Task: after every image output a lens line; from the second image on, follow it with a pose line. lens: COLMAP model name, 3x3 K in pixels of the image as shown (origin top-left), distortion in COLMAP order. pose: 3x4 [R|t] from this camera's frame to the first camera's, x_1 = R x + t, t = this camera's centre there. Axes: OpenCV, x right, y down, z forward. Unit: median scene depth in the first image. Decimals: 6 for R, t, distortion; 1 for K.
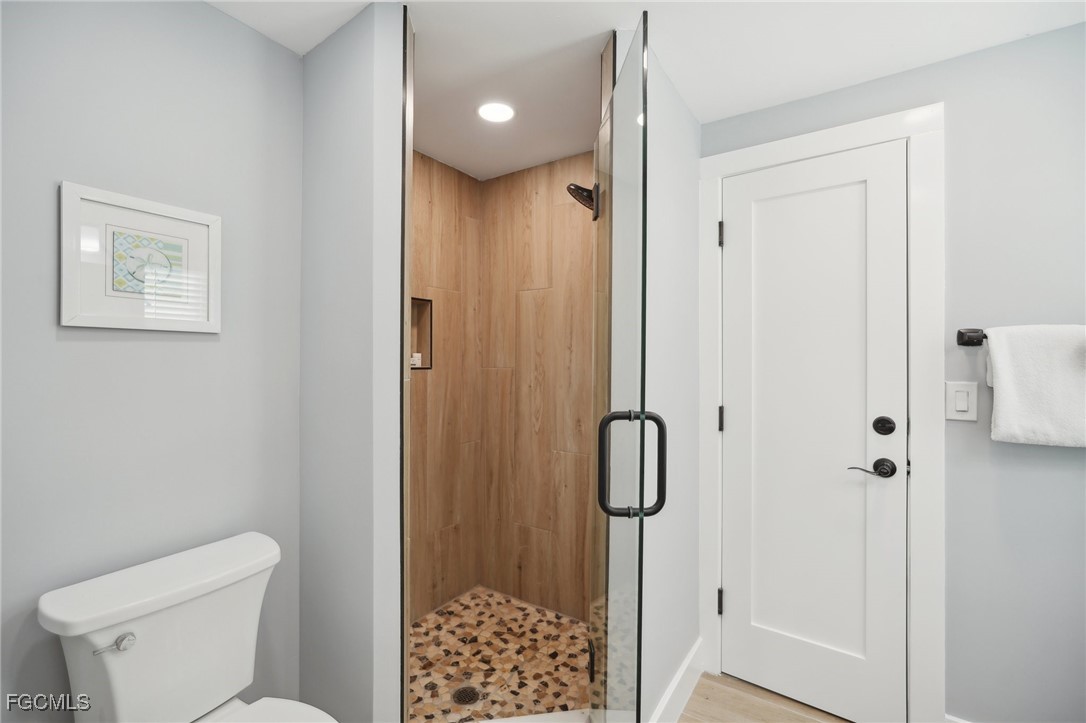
lens RADIAL K [[480.0, 0, 542.2], [0, 480.0, 361.2], [0, 0, 1]] dist [0.000205, 0.000016]
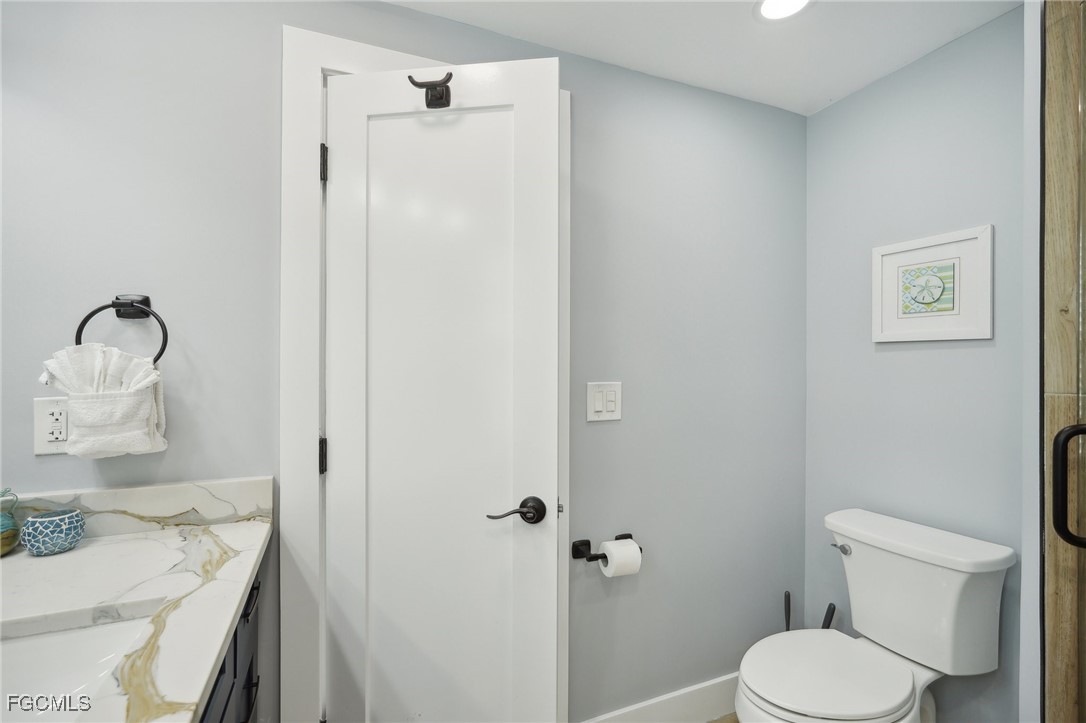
lens RADIAL K [[480.0, 0, 542.3], [0, 480.0, 360.9], [0, 0, 1]] dist [0.000205, 0.000016]
pose [[-0.544513, -0.000317, -0.838752, 0.780410], [-0.002164, 0.999997, 0.001027, -0.012423], [0.838749, 0.002374, -0.544512, 0.851641]]
